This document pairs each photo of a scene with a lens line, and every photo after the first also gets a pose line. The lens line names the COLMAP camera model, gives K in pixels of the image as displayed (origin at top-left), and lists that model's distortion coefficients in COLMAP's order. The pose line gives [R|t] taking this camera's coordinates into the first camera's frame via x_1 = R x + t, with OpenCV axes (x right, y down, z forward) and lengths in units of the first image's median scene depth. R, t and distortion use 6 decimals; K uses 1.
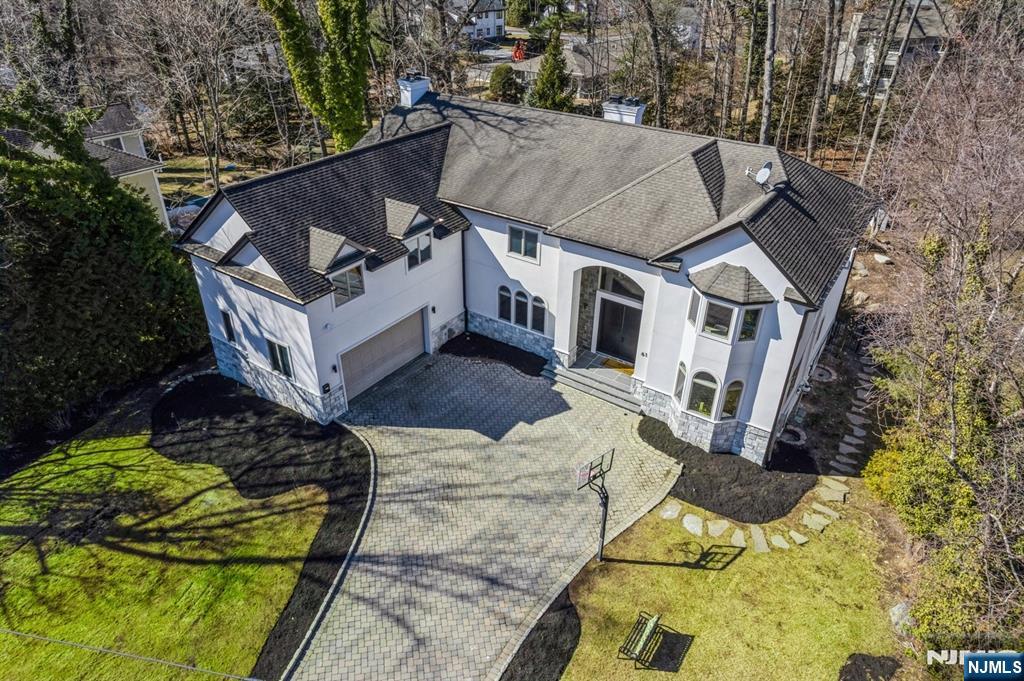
lens RADIAL K [[649.0, 0, 512.0], [0, 649.0, 340.5], [0, 0, 1]] dist [-0.024163, -0.000032]
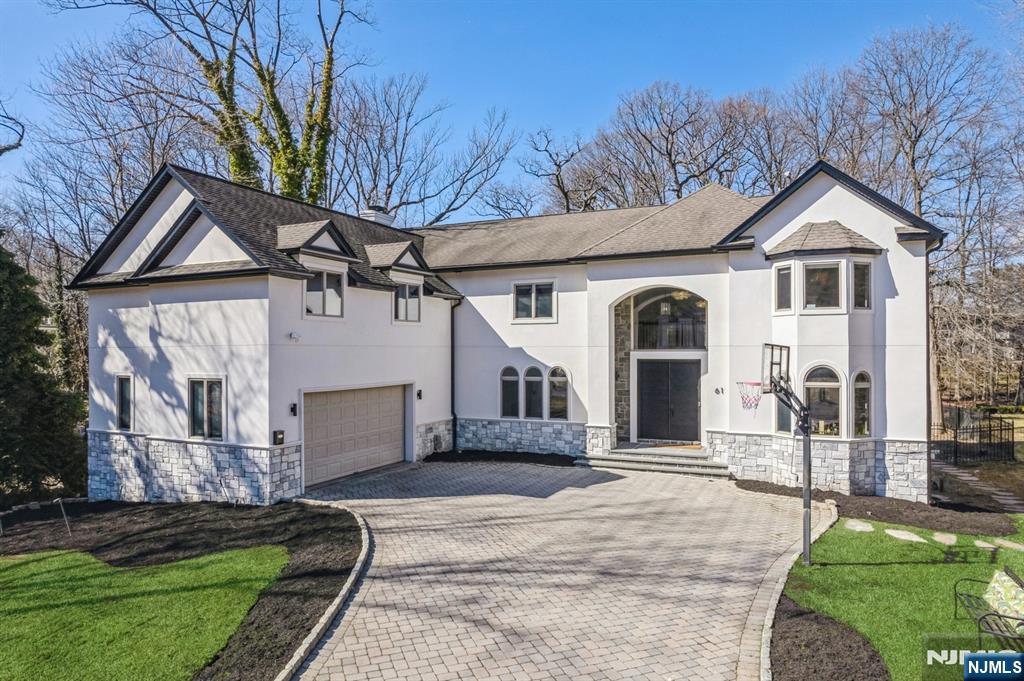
lens RADIAL K [[673.1, 0, 512.0], [0, 673.1, 340.5], [0, 0, 1]] dist [-0.029169, 0.002676]
pose [[0.986356, -0.017104, 0.163738, -0.147080], [0.100354, 0.850902, -0.515650, 0.321267], [-0.130505, 0.525046, 0.841009, 0.317699]]
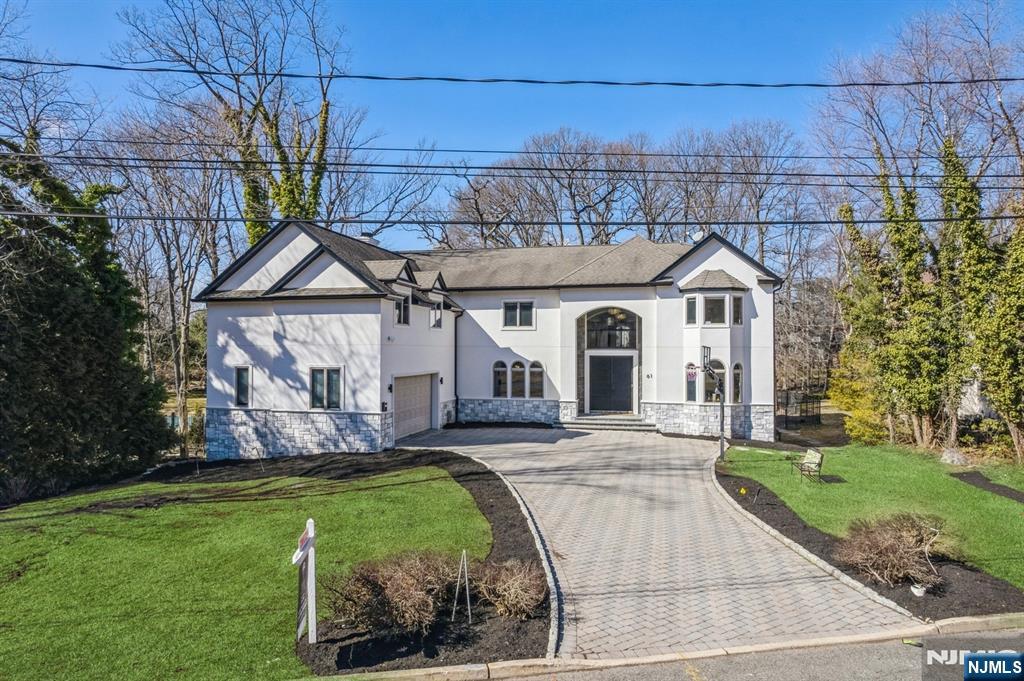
lens RADIAL K [[664.5, 0, 512.0], [0, 664.5, 340.5], [0, 0, 1]] dist [-0.029879, -0.000058]
pose [[0.932200, -0.012001, 0.361745, -0.415377], [0.198271, 0.853083, -0.482636, 0.450232], [-0.302806, 0.521637, 0.797624, 0.089365]]
